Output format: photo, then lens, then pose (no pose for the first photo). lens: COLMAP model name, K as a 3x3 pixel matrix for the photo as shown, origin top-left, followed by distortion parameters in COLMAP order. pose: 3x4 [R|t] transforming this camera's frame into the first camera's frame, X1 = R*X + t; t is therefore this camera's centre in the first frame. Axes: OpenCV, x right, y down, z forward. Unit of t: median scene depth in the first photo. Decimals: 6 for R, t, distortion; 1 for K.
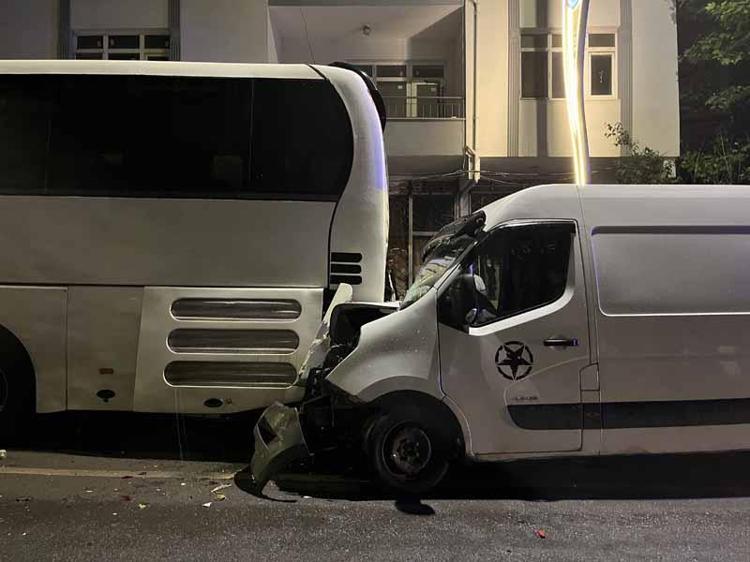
lens RADIAL K [[574.6, 0, 372.7], [0, 574.6, 285.5], [0, 0, 1]] dist [0.088559, -0.121869]
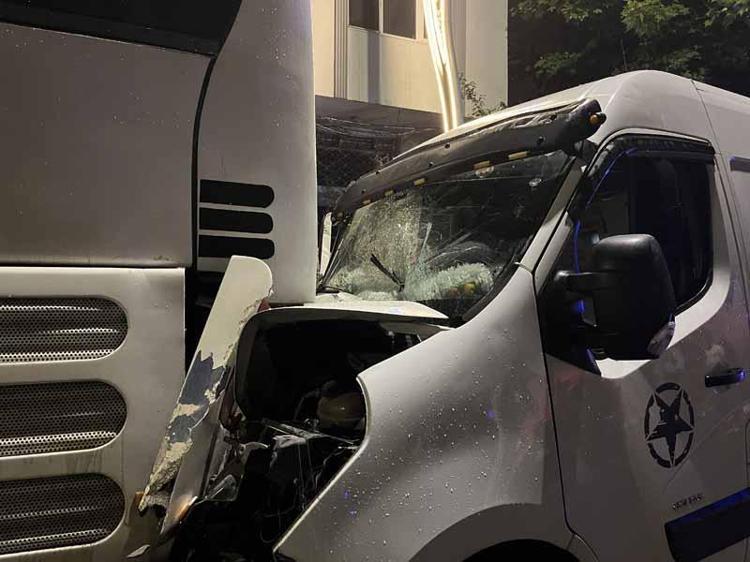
lens RADIAL K [[571.7, 0, 375.0], [0, 571.7, 281.0], [0, 0, 1]] dist [0.085001, -0.120040]
pose [[0.896030, -0.009777, 0.443886, -0.149293], [-0.005738, 0.999419, 0.033594, -0.000129], [-0.443957, -0.032648, 0.895453, 0.596959]]
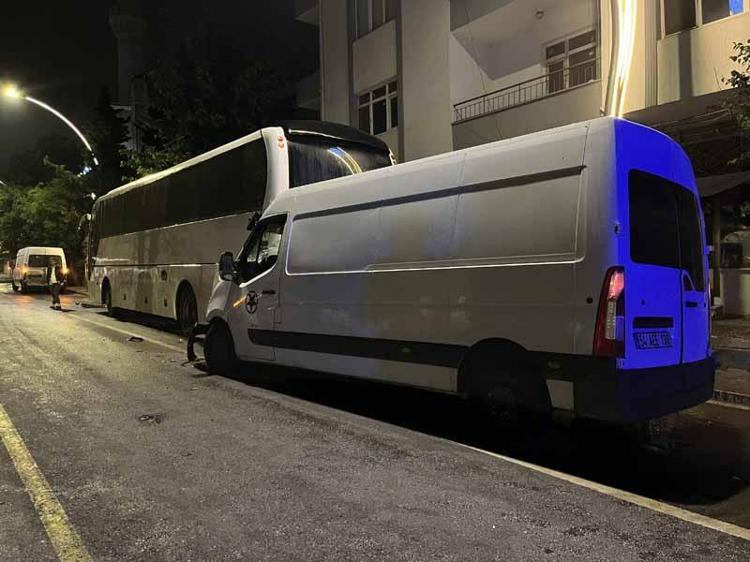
lens RADIAL K [[574.6, 0, 372.7], [0, 574.6, 285.5], [0, 0, 1]] dist [0.088559, -0.121869]
pose [[0.618757, 0.000926, -0.785582, 1.524698], [0.028145, 0.999331, 0.023347, 0.045199], [0.785078, -0.036556, 0.618317, 0.213285]]
